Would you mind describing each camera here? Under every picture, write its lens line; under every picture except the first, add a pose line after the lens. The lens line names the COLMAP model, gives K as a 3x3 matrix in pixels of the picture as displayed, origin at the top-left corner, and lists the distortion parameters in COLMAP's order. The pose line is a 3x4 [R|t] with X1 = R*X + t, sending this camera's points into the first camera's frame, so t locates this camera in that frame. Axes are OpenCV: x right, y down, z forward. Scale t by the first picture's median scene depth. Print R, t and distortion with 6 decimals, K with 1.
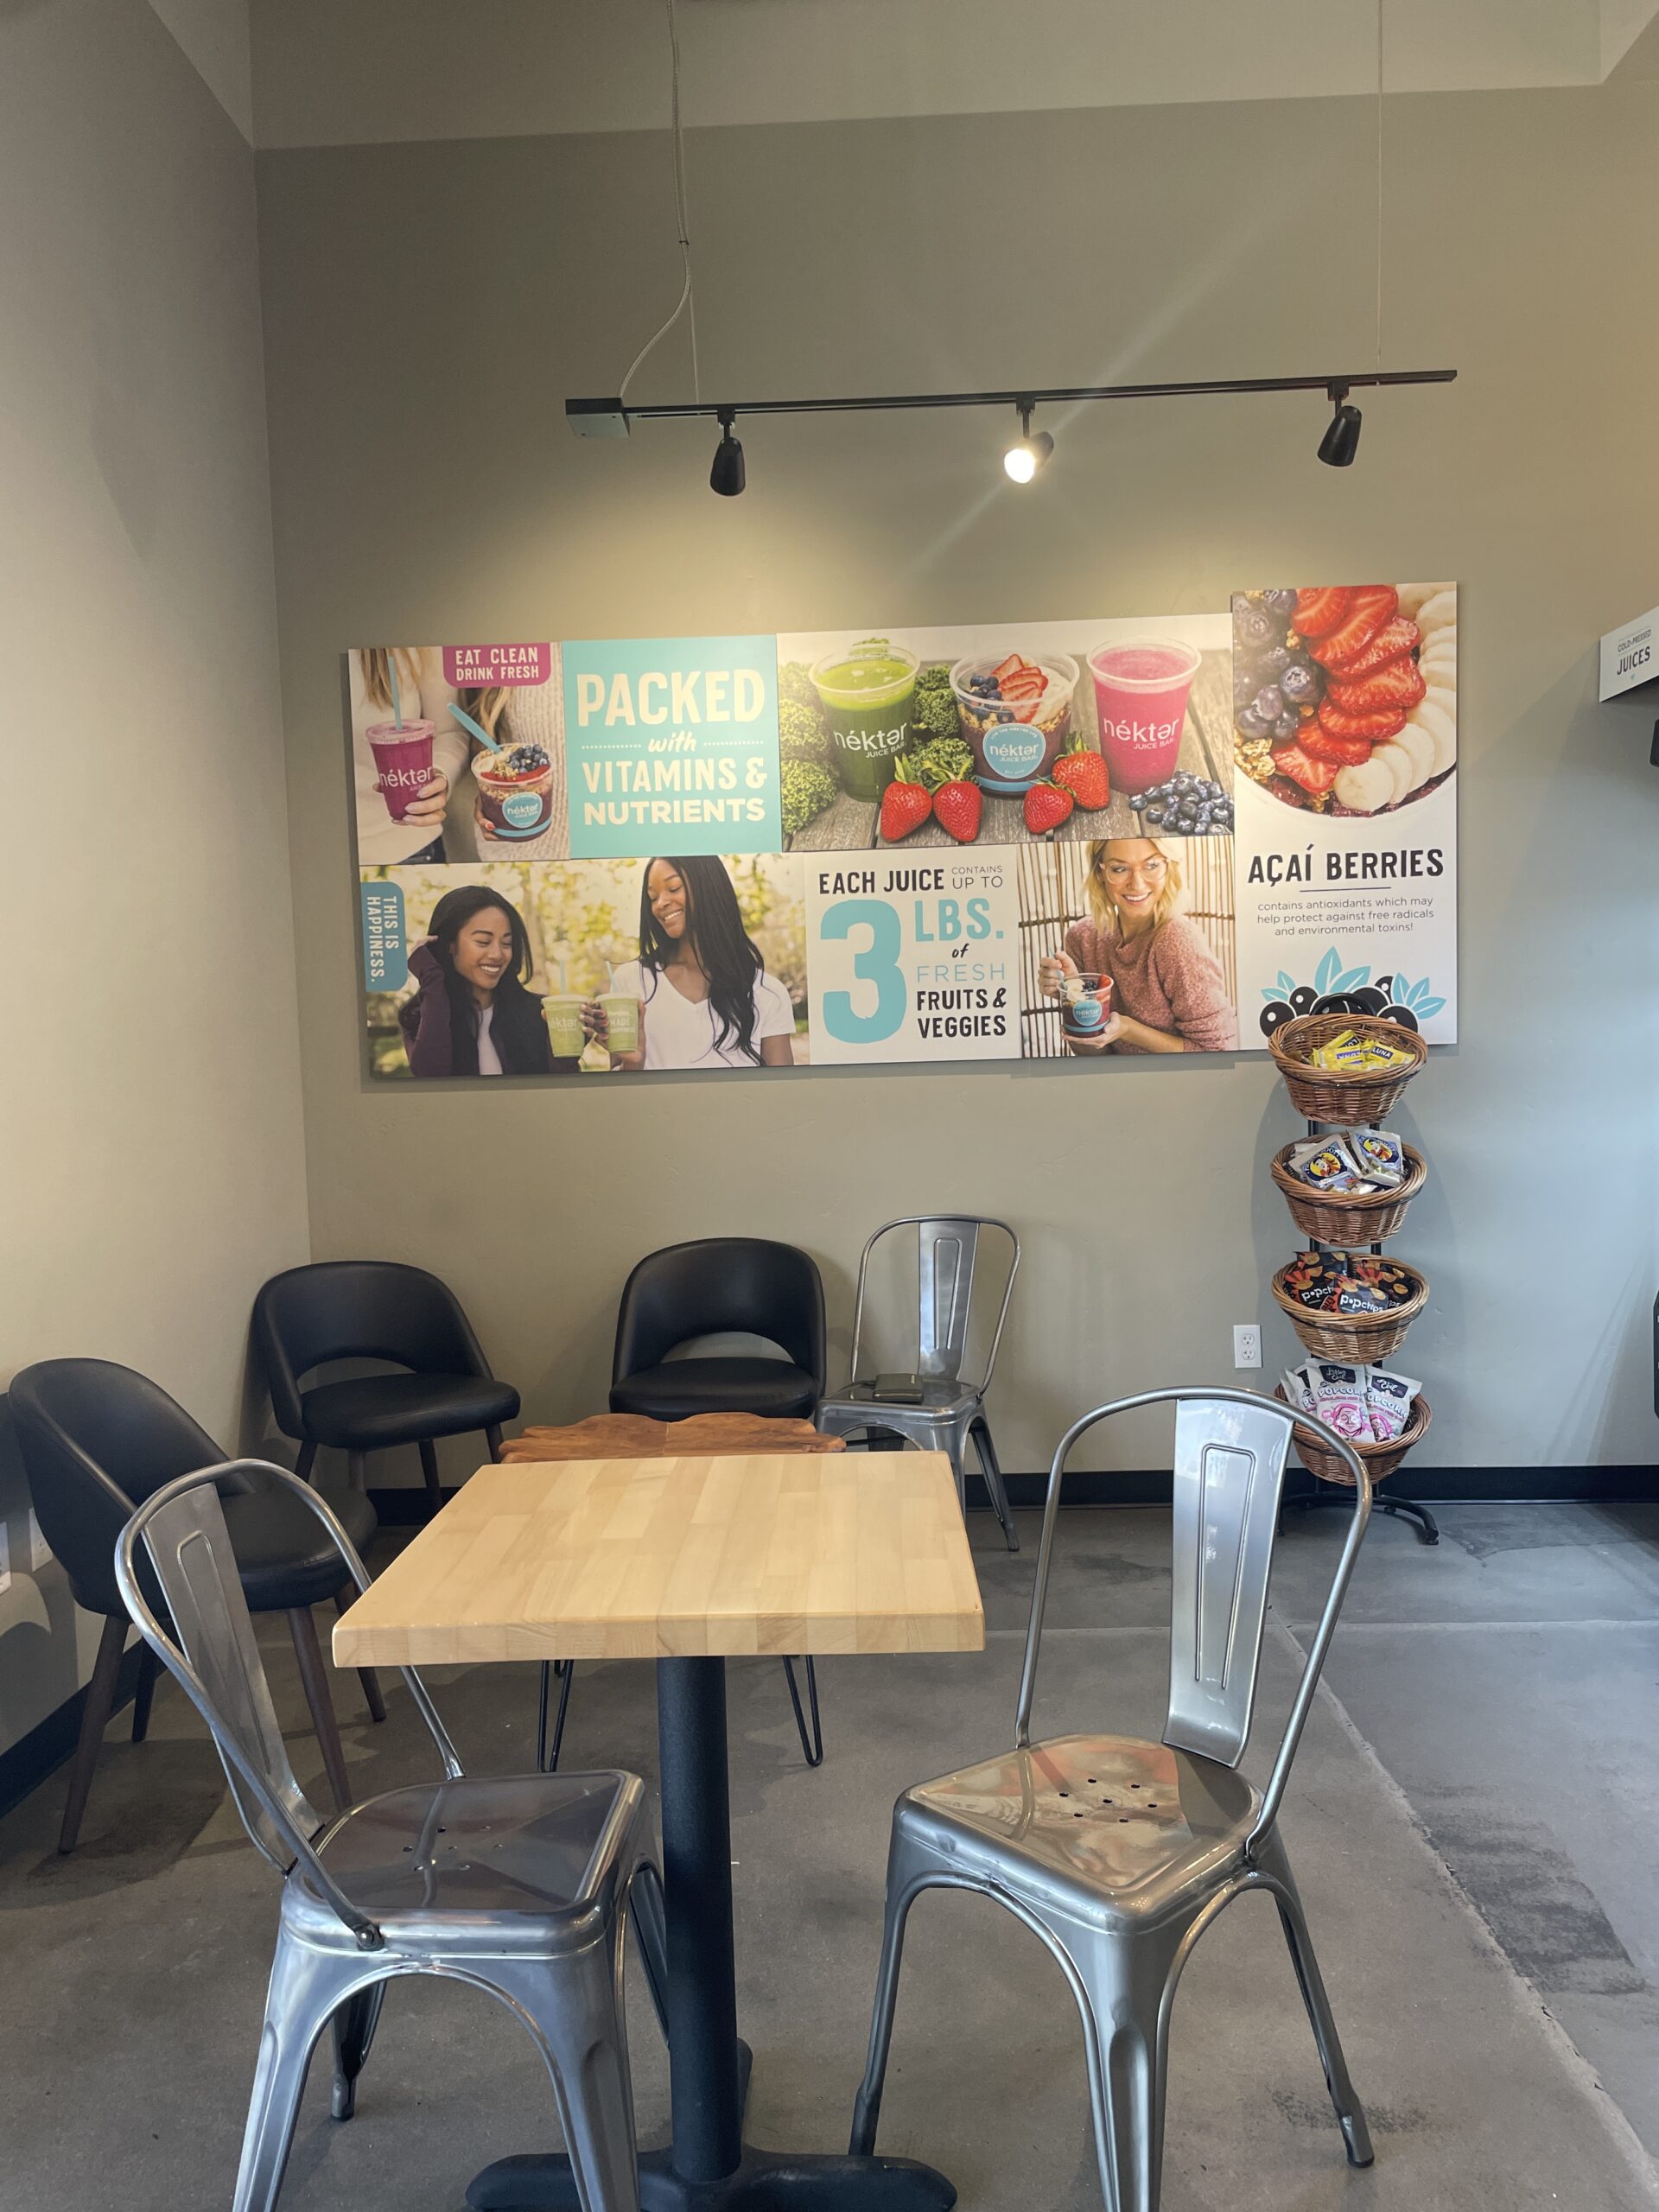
lens RADIAL K [[1699.9, 0, 829.5], [0, 1699.9, 1106.0], [0, 0, 1]] dist [0.006396, -0.004704]
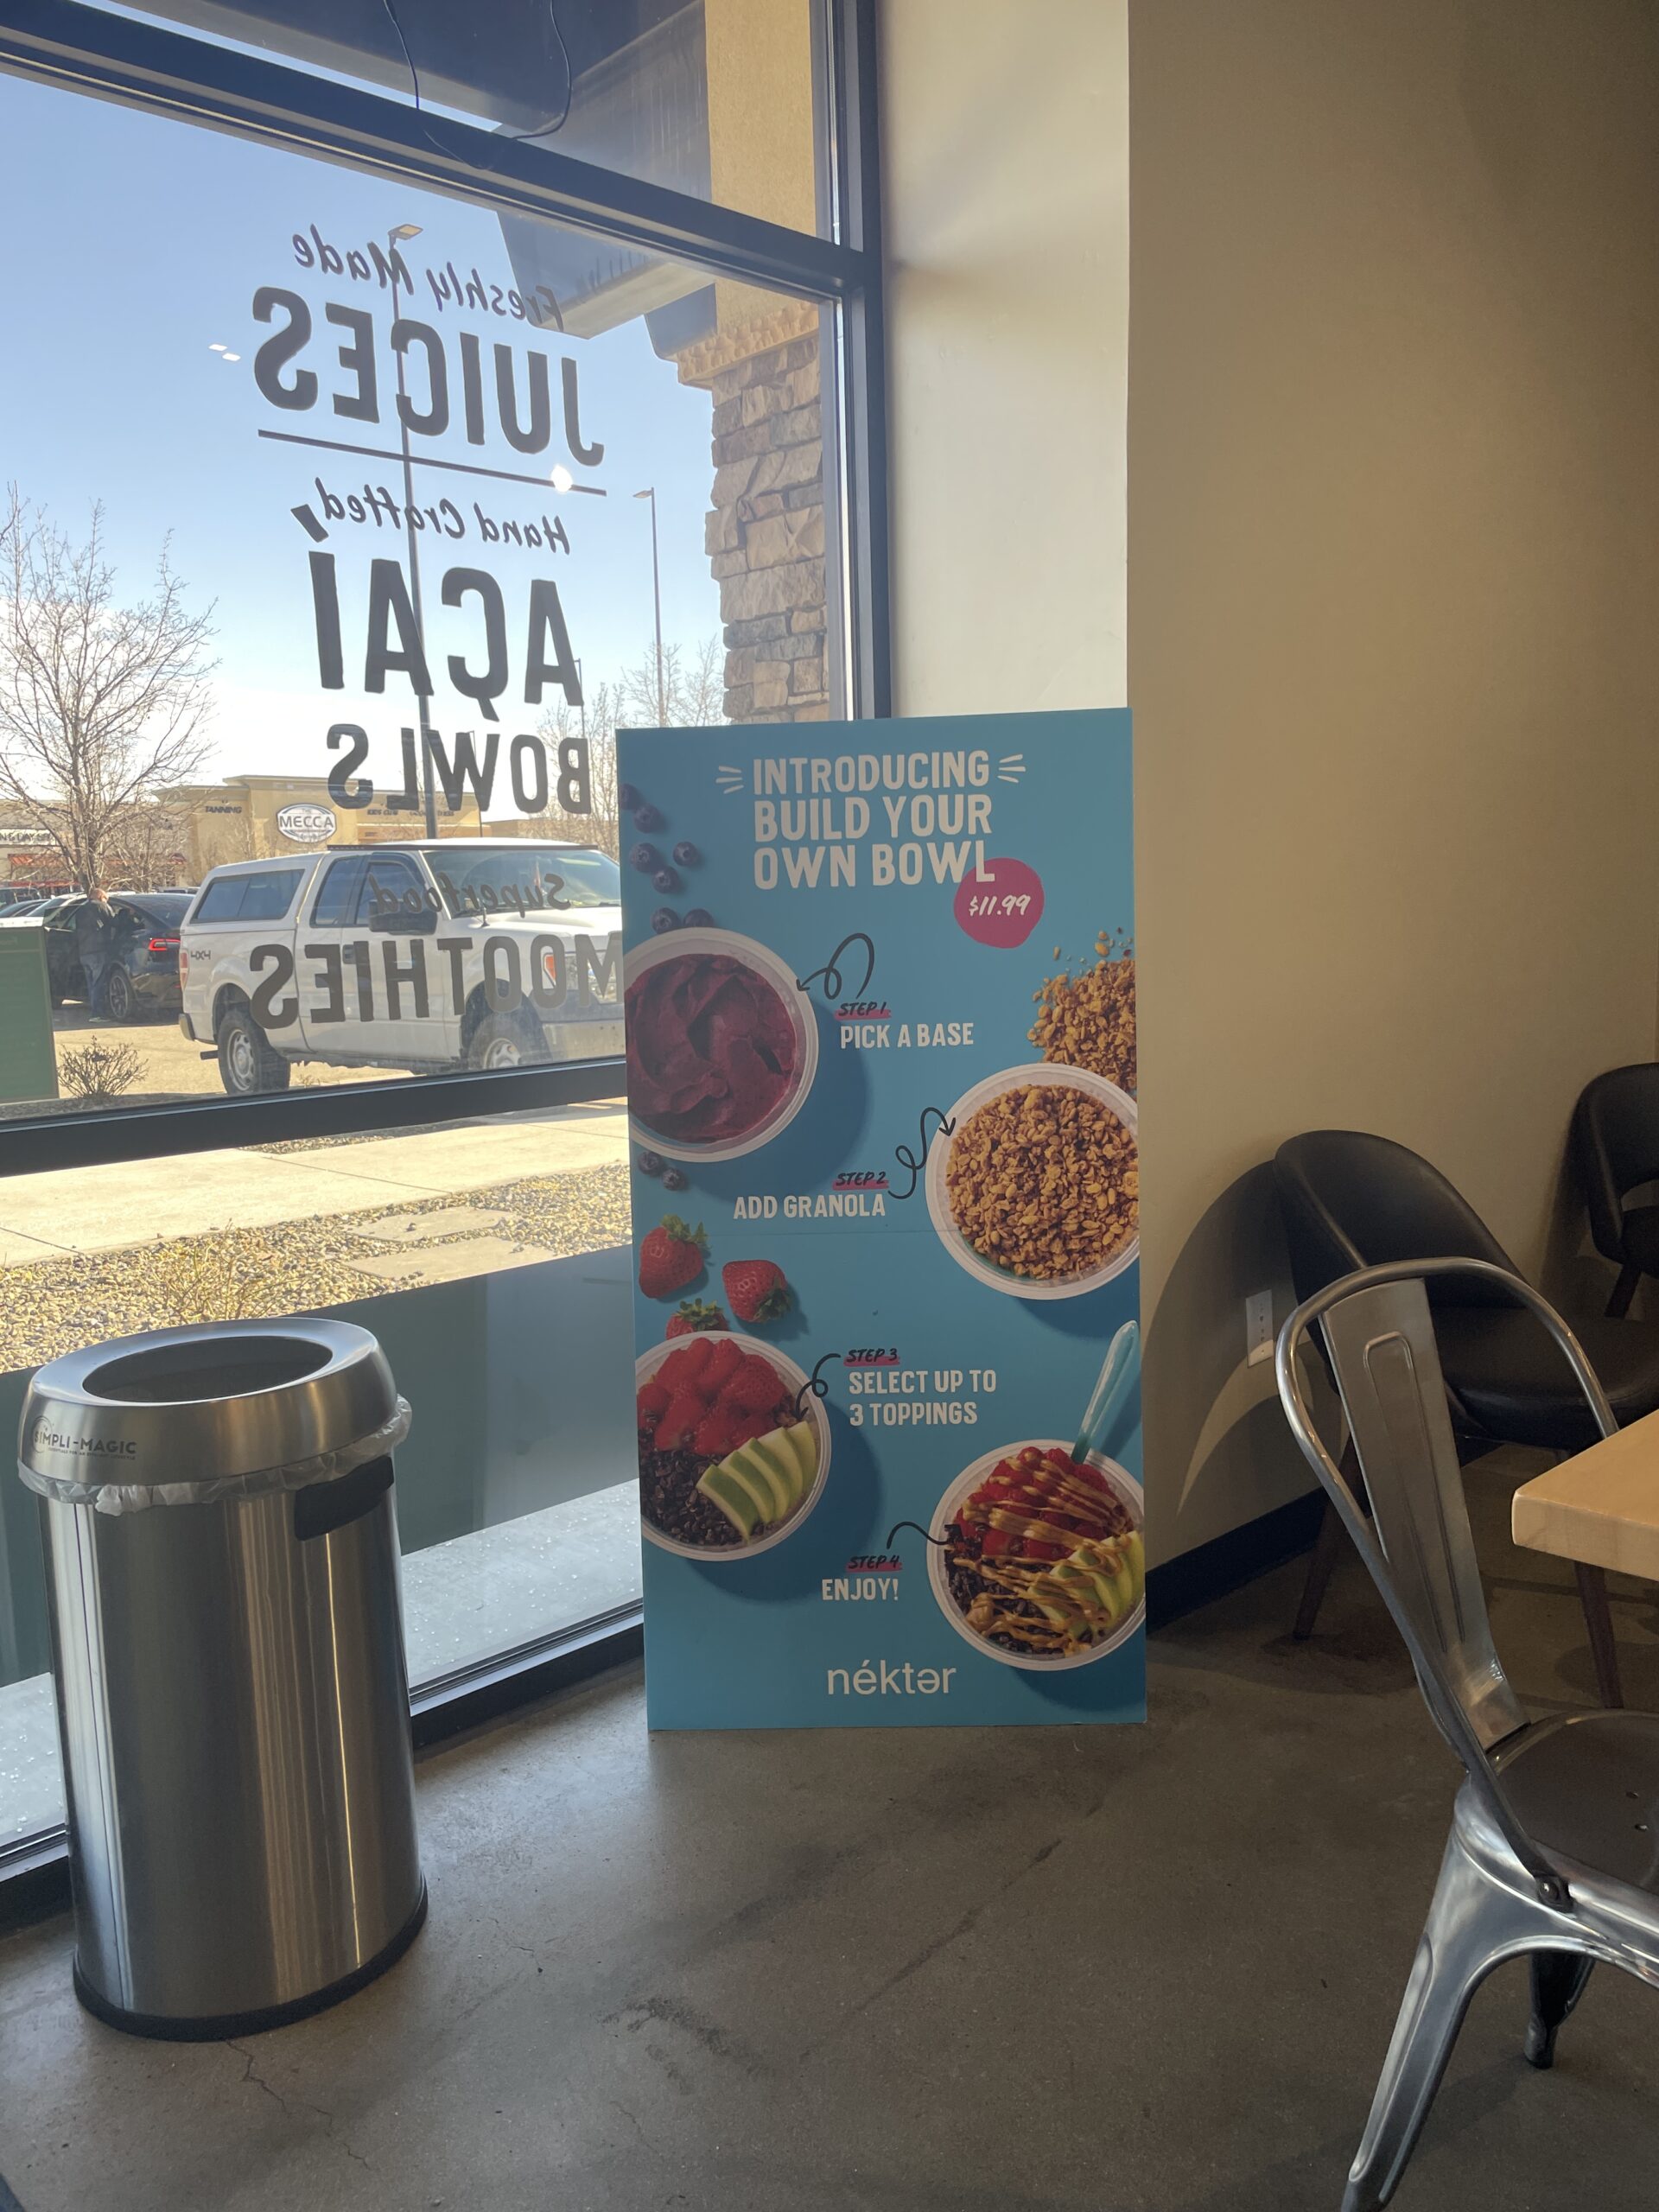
lens RADIAL K [[1699.9, 0, 829.5], [0, 1699.9, 1106.0], [0, 0, 1]] dist [0.006396, -0.004704]
pose [[0.710503, 0.108297, -0.695311, -0.006637], [-0.031113, 0.991955, 0.122707, 0.051455], [0.703006, -0.065550, 0.708157, 0.243994]]
